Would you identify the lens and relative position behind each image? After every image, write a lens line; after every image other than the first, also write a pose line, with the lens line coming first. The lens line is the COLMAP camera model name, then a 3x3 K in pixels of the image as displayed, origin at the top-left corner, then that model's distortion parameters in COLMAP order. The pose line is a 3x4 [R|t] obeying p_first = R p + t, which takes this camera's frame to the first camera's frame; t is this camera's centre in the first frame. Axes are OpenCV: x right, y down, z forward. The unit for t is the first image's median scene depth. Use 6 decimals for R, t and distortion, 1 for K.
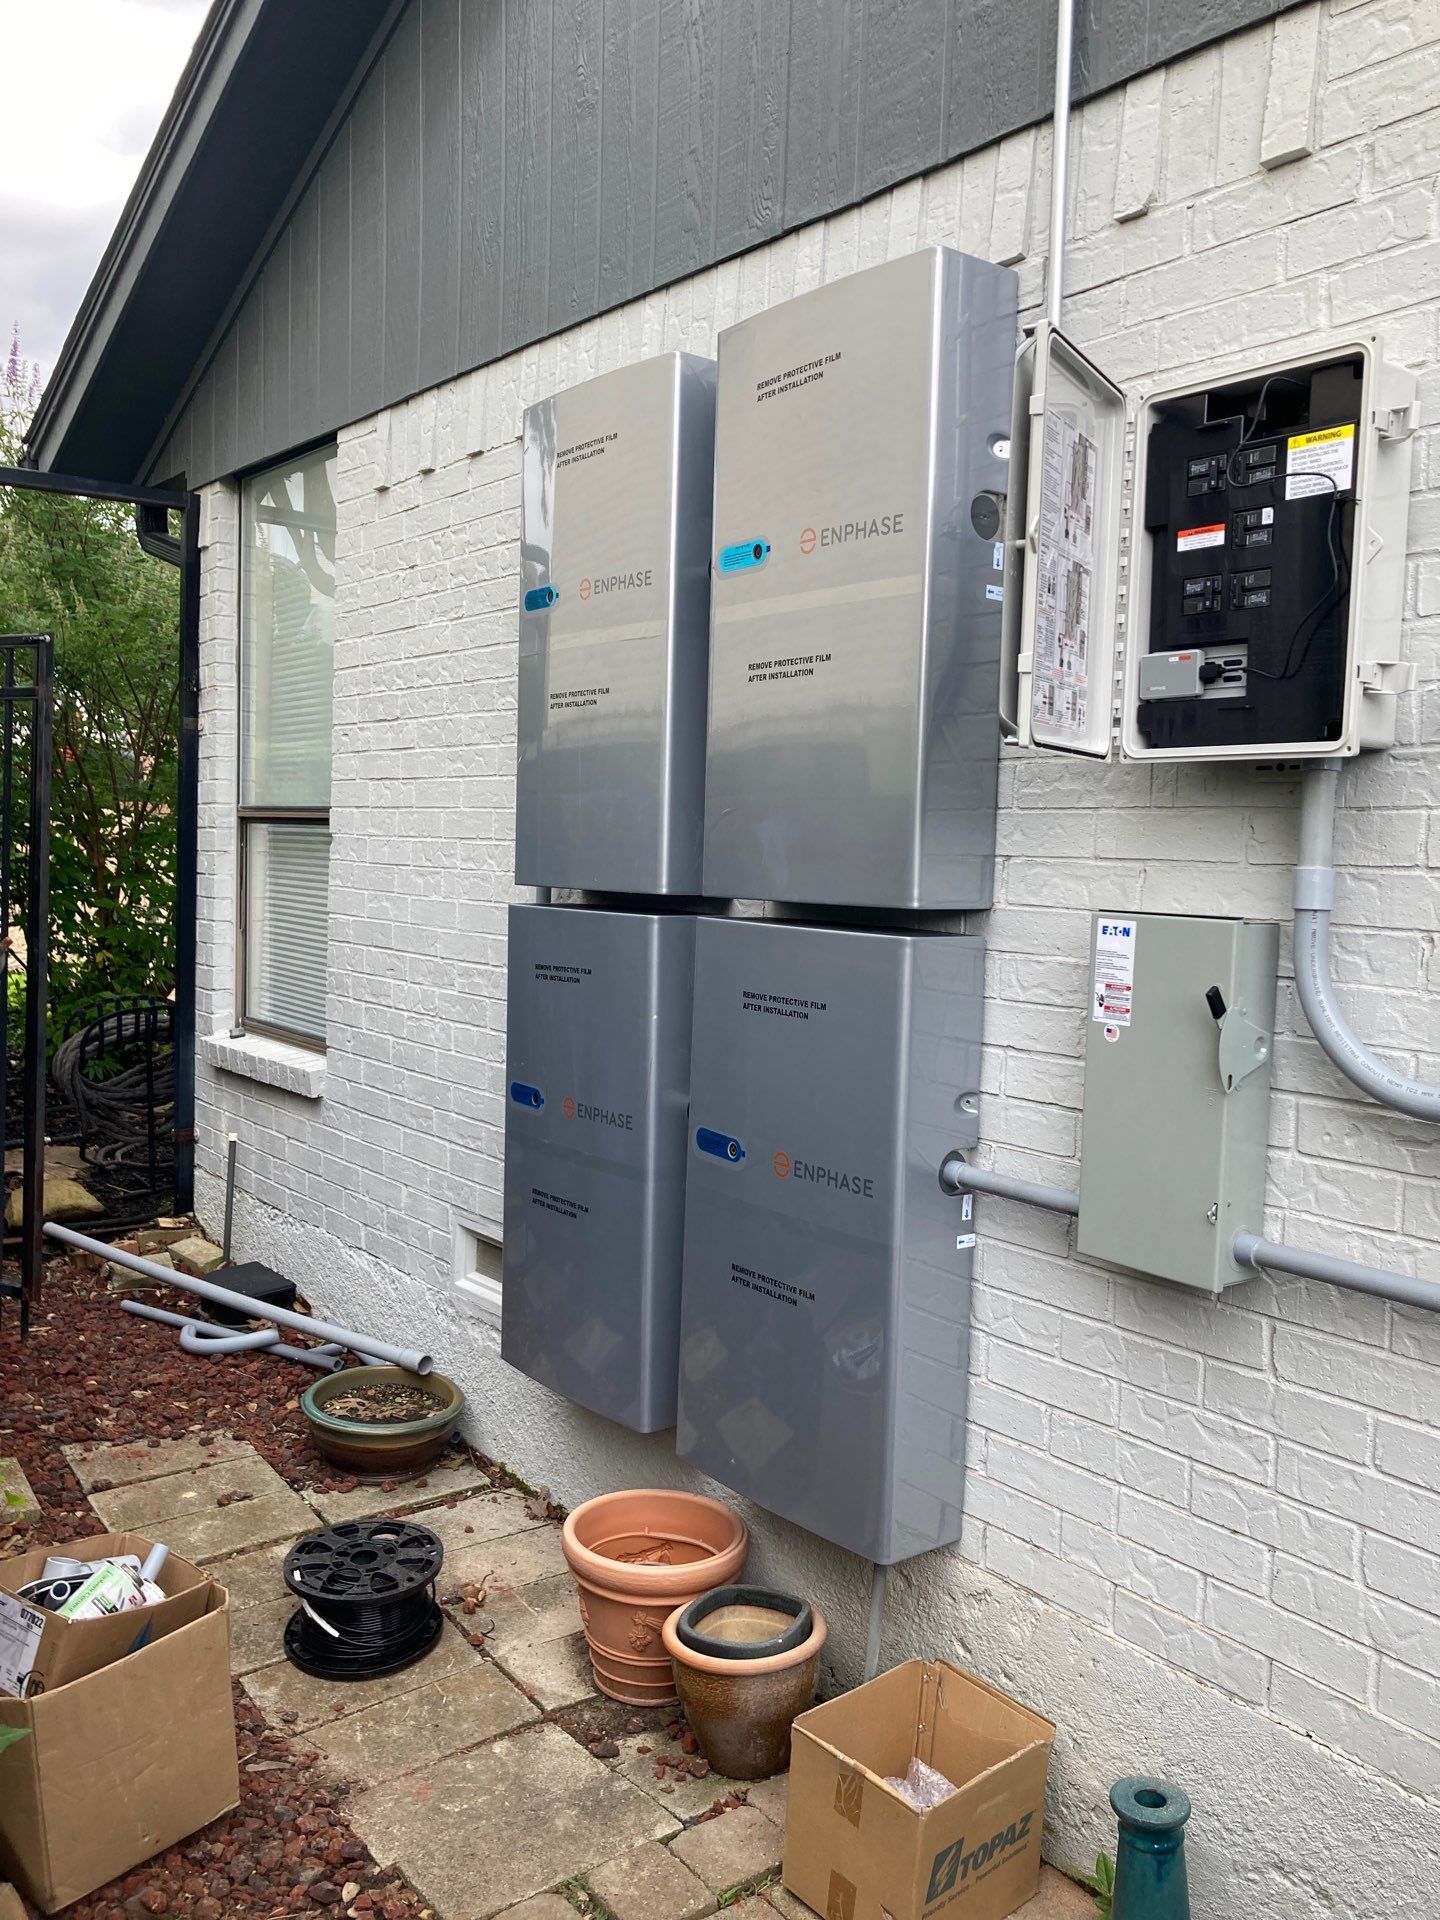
lens RADIAL K [[1514.3, 0, 720.0], [0, 1514.3, 960.0], [0, 0, 1]] dist [0.002778, 0.002929]
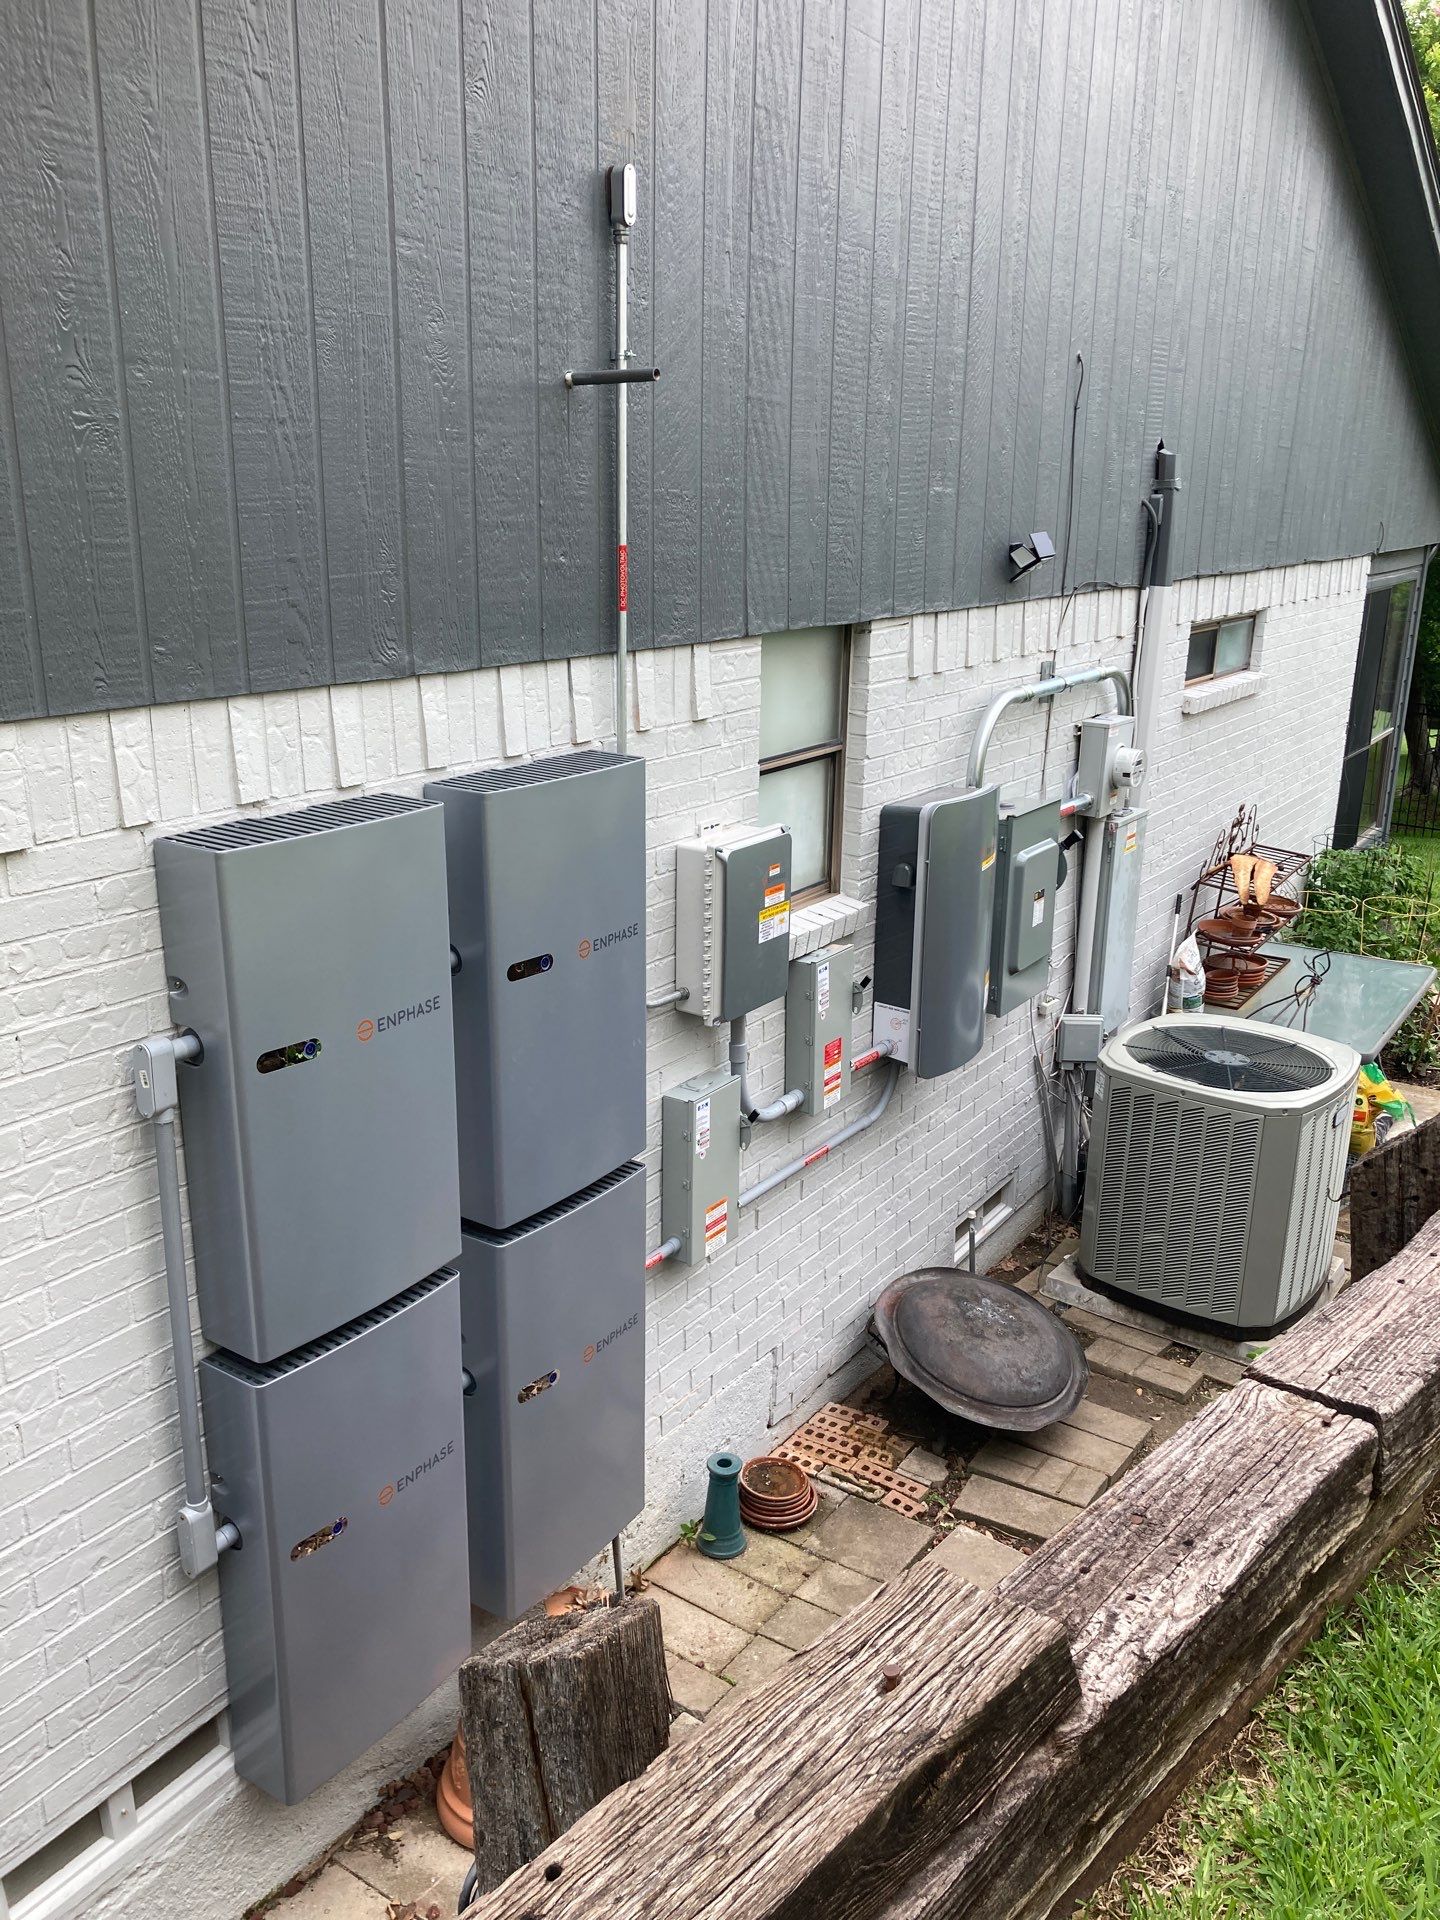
lens RADIAL K [[1514.3, 0, 720.0], [0, 1514.3, 960.0], [0, 0, 1]] dist [0.002778, 0.002929]
pose [[-0.281794, -0.315455, 0.906135, -1.088881], [0.050450, 0.938229, 0.342317, -0.647134], [-0.958148, 0.142178, -0.248473, 1.077857]]
